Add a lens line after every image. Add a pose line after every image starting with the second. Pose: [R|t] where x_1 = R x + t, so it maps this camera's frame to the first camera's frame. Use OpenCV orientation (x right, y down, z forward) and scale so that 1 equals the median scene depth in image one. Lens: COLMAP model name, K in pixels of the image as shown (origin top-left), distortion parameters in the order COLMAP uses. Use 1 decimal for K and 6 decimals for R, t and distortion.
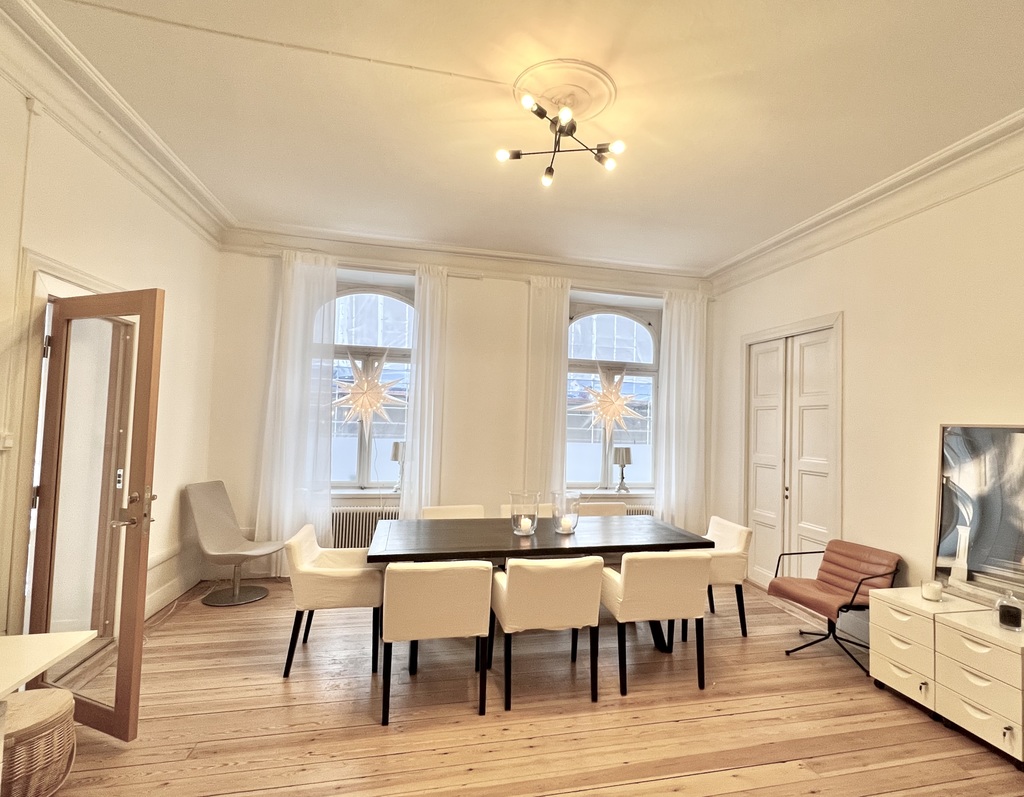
lens RADIAL K [[491.1, 0, 515.1], [0, 491.1, 401.8], [0, 0, 1]] dist [-0.000052, 0.000055]
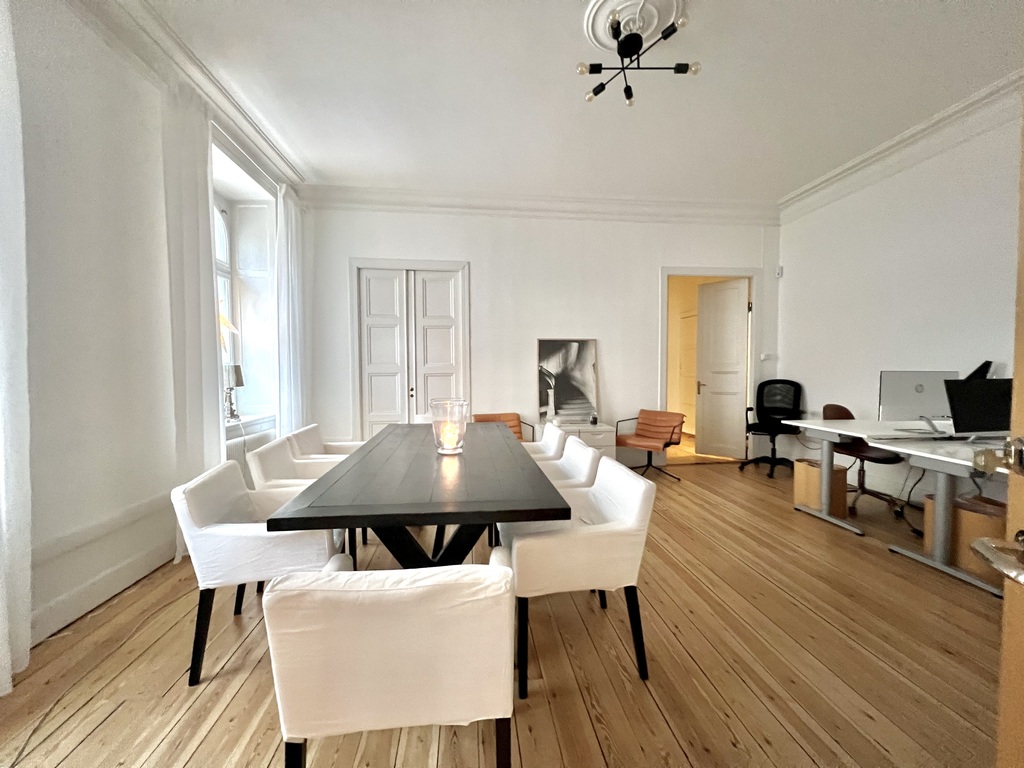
lens RADIAL K [[410.1, 0, 513.7], [0, 410.1, 383.6], [0, 0, 1]] dist [-0.001173, -0.000243]
pose [[0.120779, -0.072562, 0.990024, -0.719378], [-0.040565, 0.996131, 0.077959, 0.098970], [-0.991850, -0.049576, 0.117368, 0.900054]]
